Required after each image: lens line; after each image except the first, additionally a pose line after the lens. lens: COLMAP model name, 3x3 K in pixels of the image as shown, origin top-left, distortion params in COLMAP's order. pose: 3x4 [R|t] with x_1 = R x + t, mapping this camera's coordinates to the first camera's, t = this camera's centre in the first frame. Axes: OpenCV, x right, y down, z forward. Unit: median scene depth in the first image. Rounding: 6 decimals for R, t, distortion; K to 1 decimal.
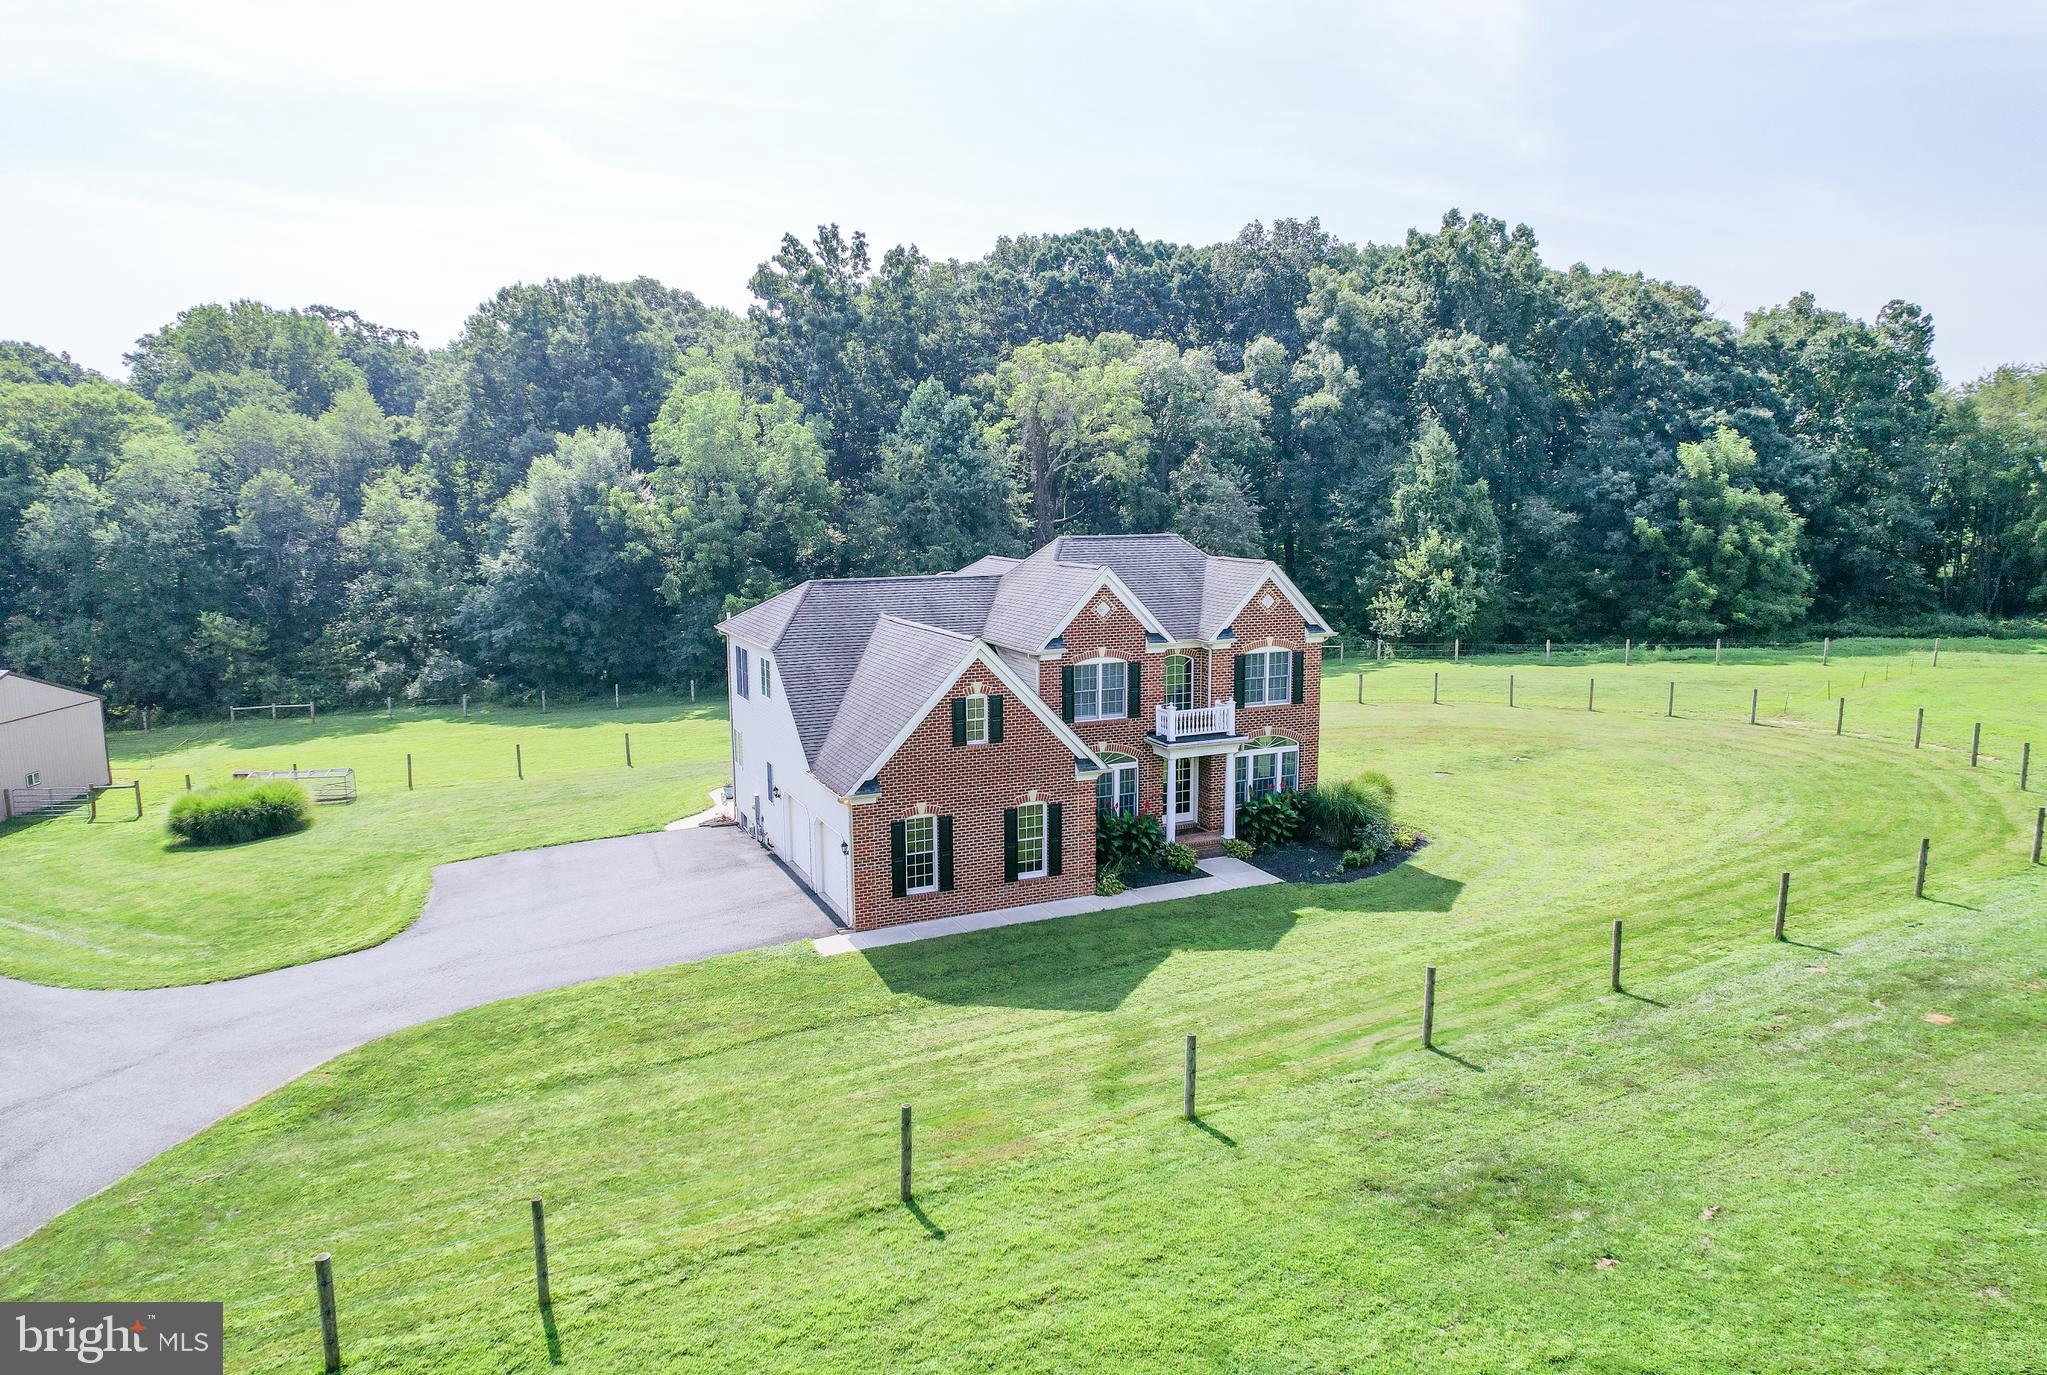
lens RADIAL K [[1331.9, 0, 1023.5], [0, 1331.9, 687.5], [0, 0, 1]] dist [-0.082570, 0.075881]
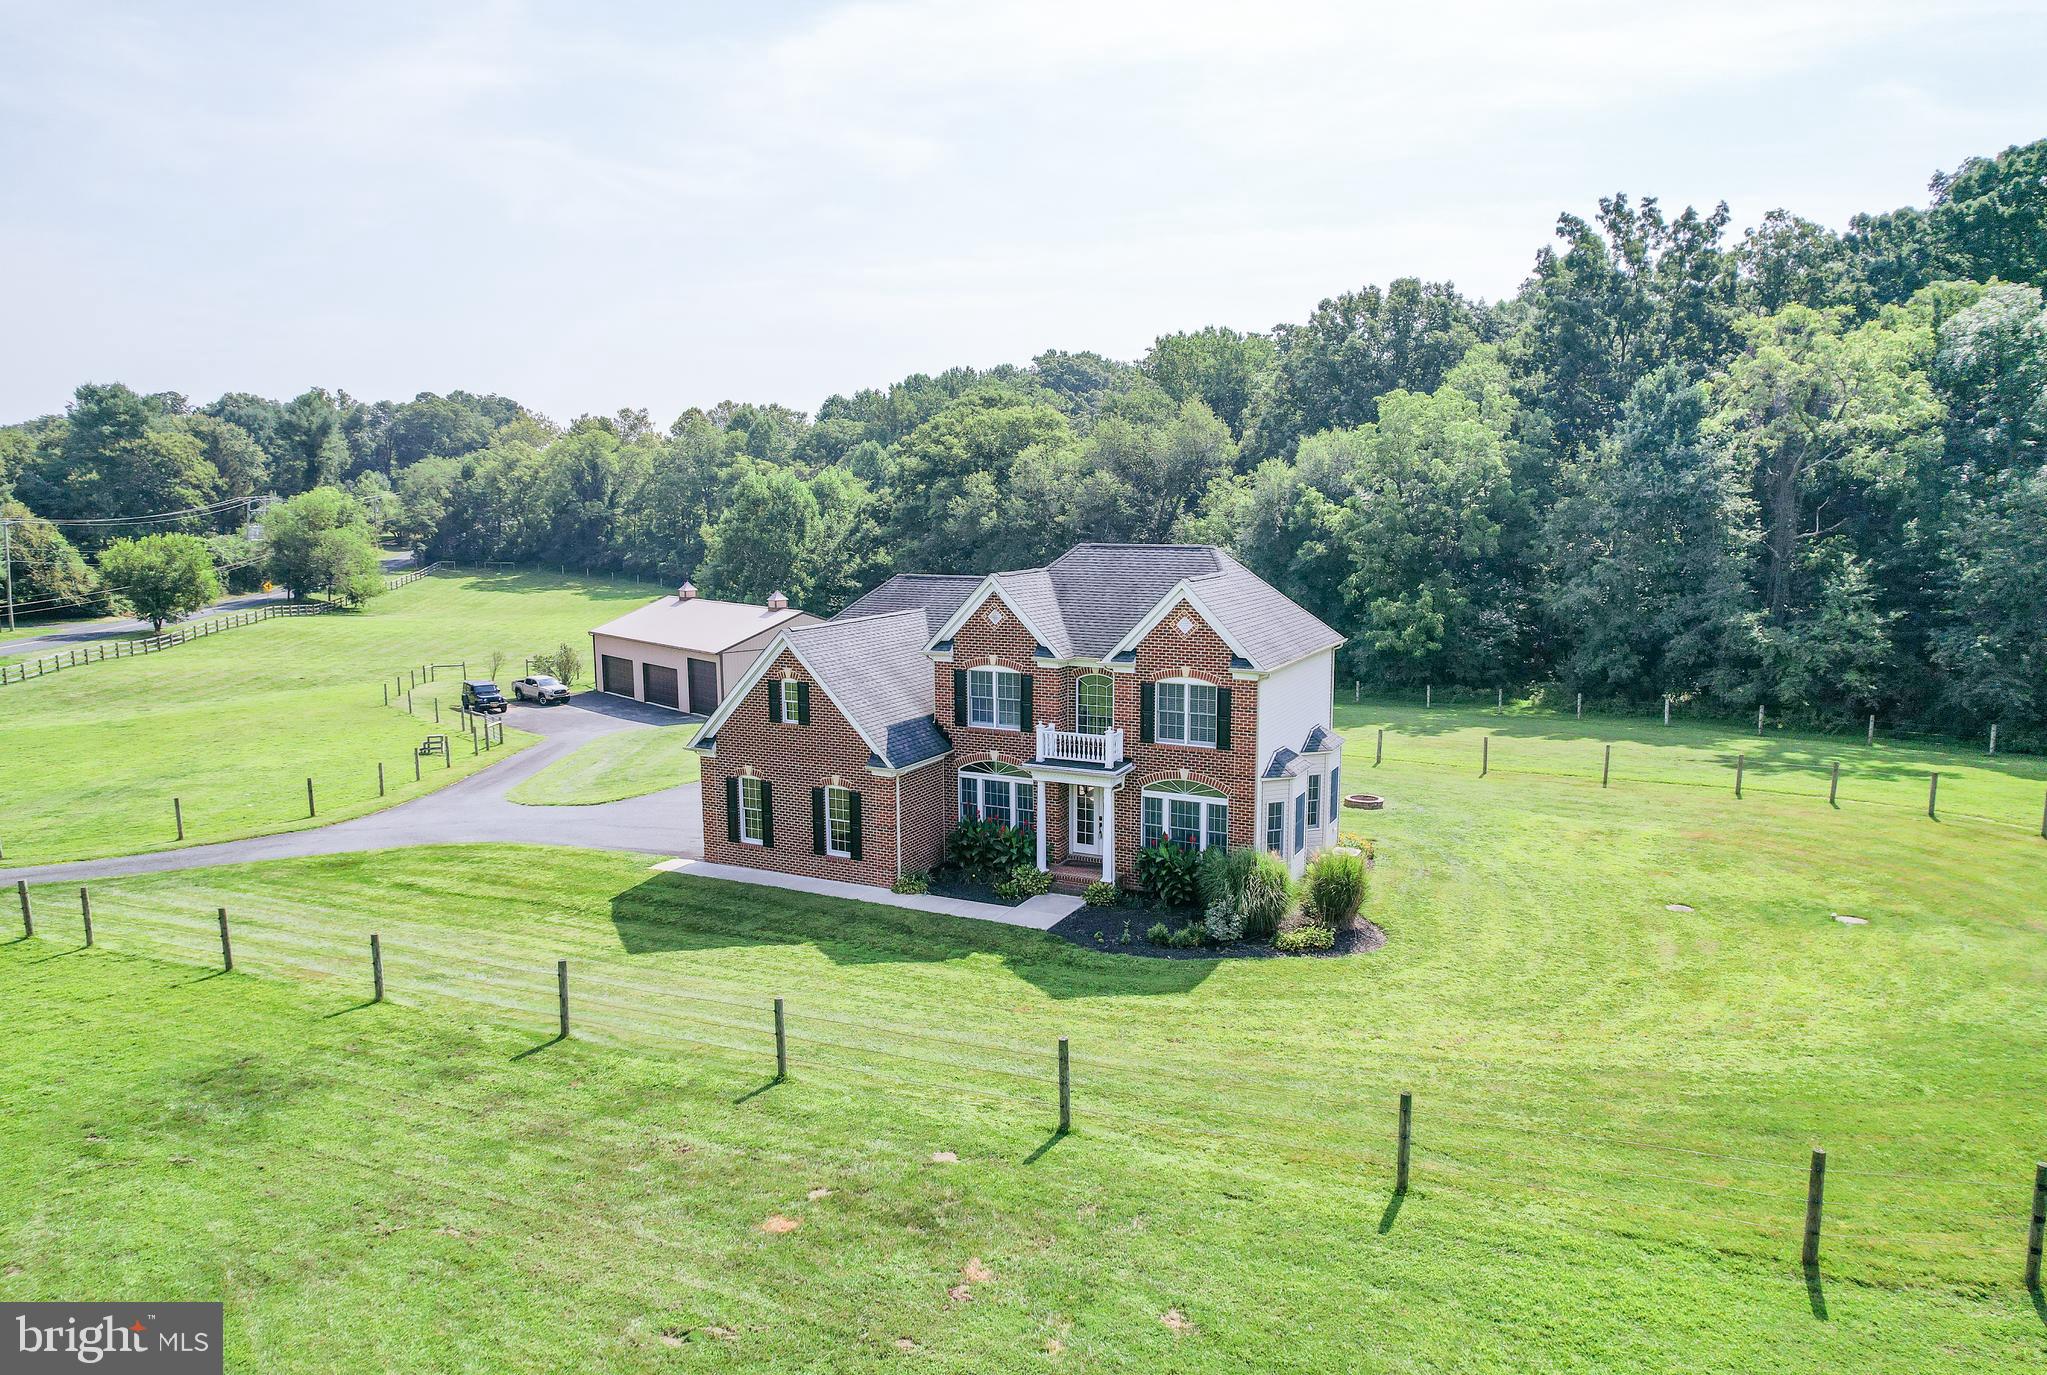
lens RADIAL K [[1331.9, 0, 1023.5], [0, 1331.9, 687.5], [0, 0, 1]] dist [-0.082570, 0.075881]
pose [[0.622550, 0.117428, -0.773720, 0.779788], [-0.115903, 0.991610, 0.057239, -0.060859], [0.773949, 0.054042, 0.630937, 0.366281]]
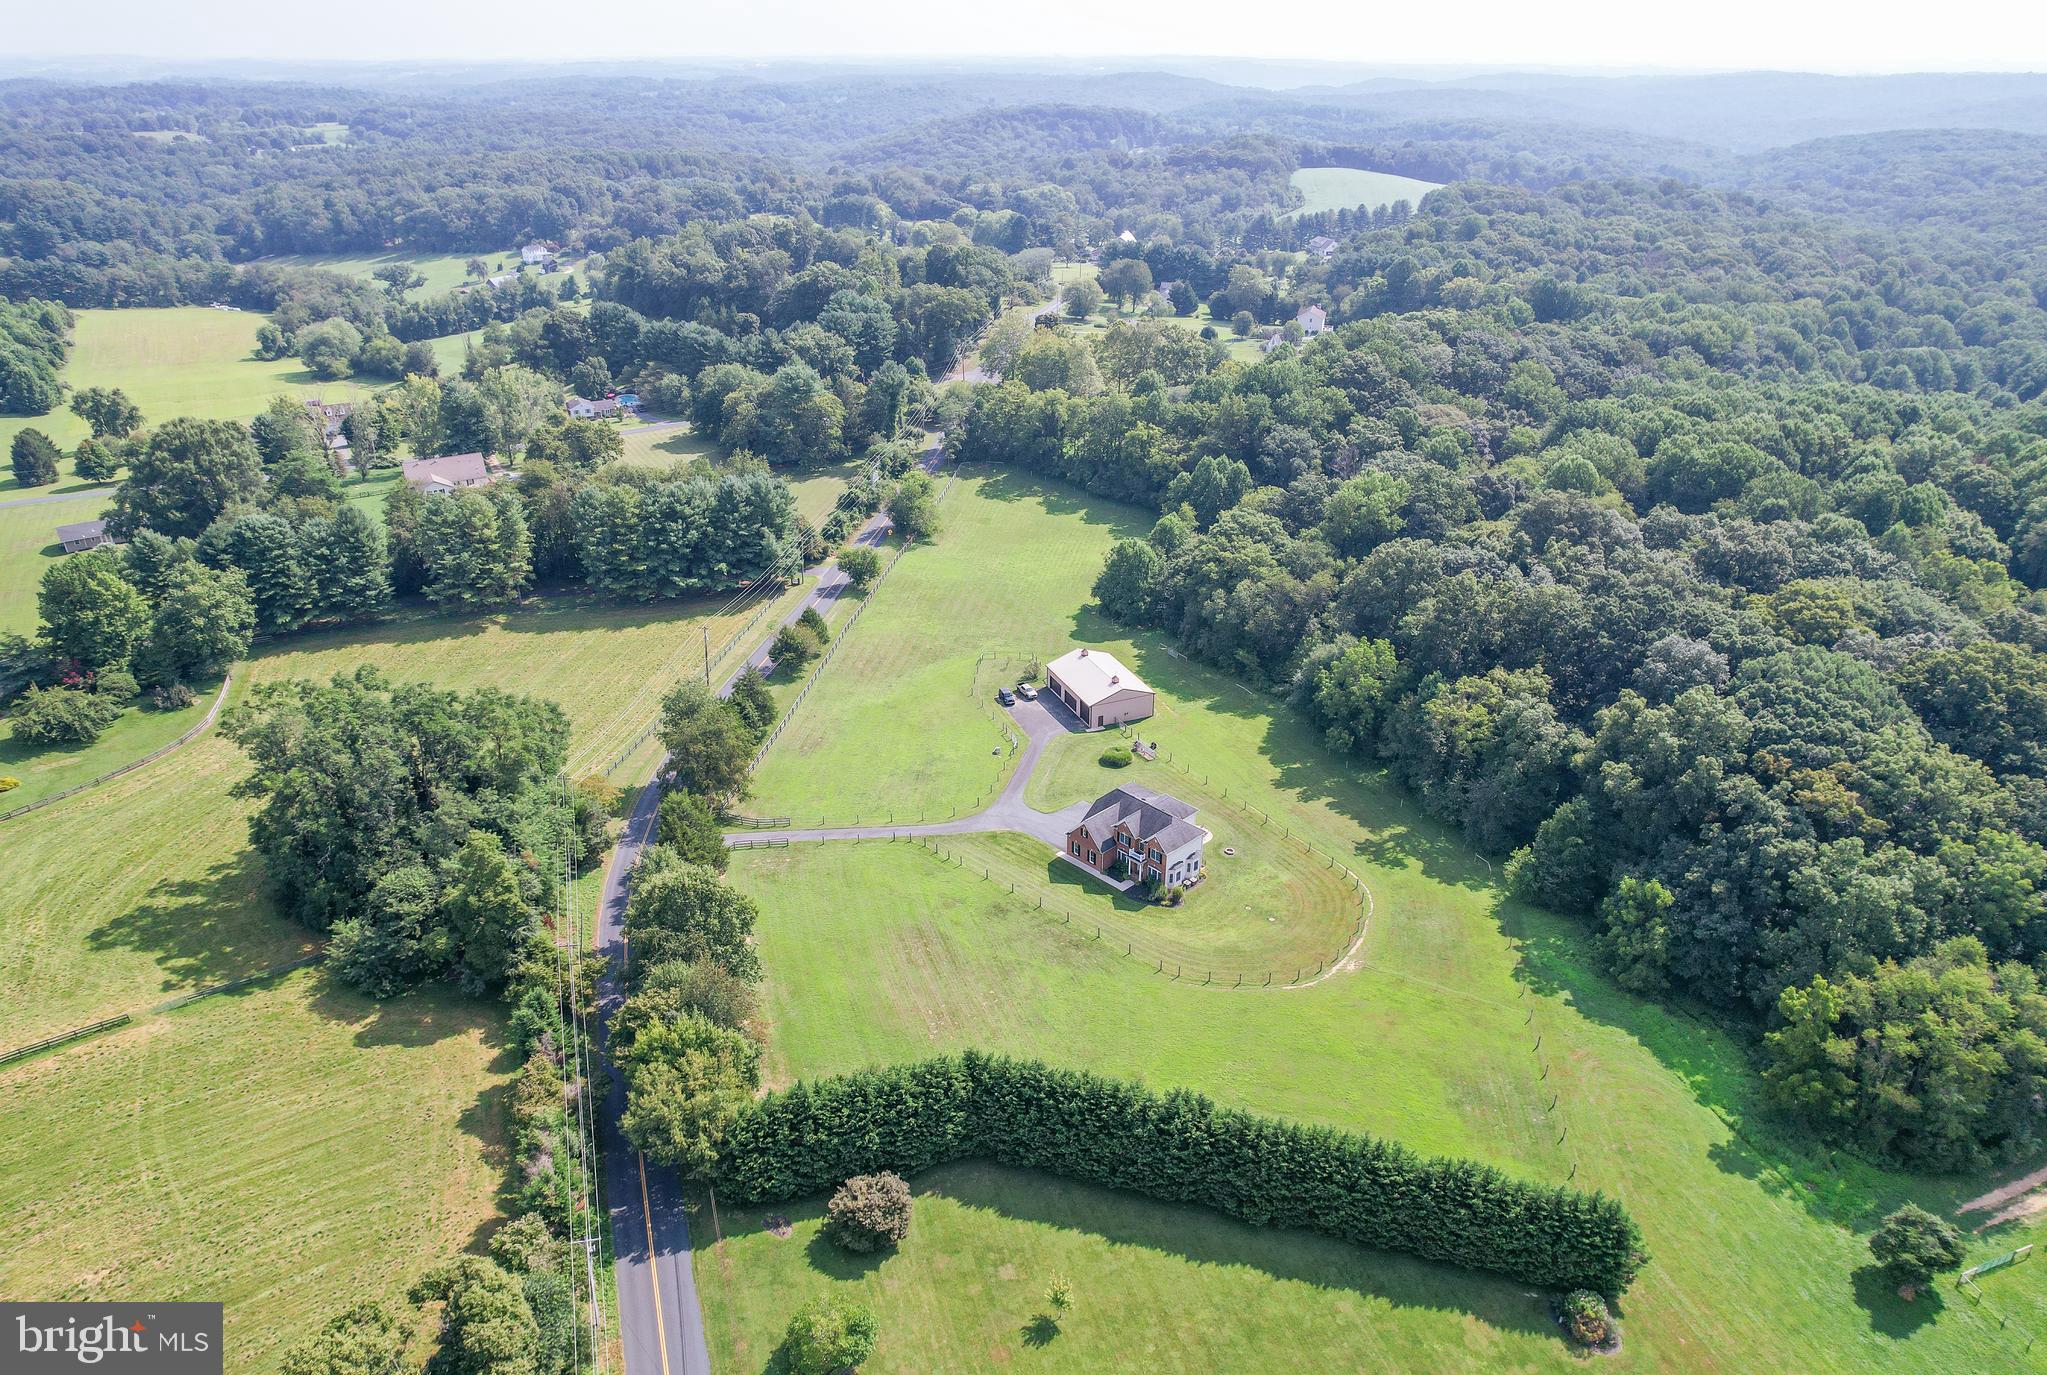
lens RADIAL K [[1331.9, 0, 1023.5], [0, 1331.9, 687.5], [0, 0, 1]] dist [-0.082570, 0.075881]
pose [[0.332217, 0.417927, -0.845558, 3.578814], [-0.143781, 0.908438, 0.392515, -2.211275], [0.932180, -0.008825, 0.361888, -1.034567]]
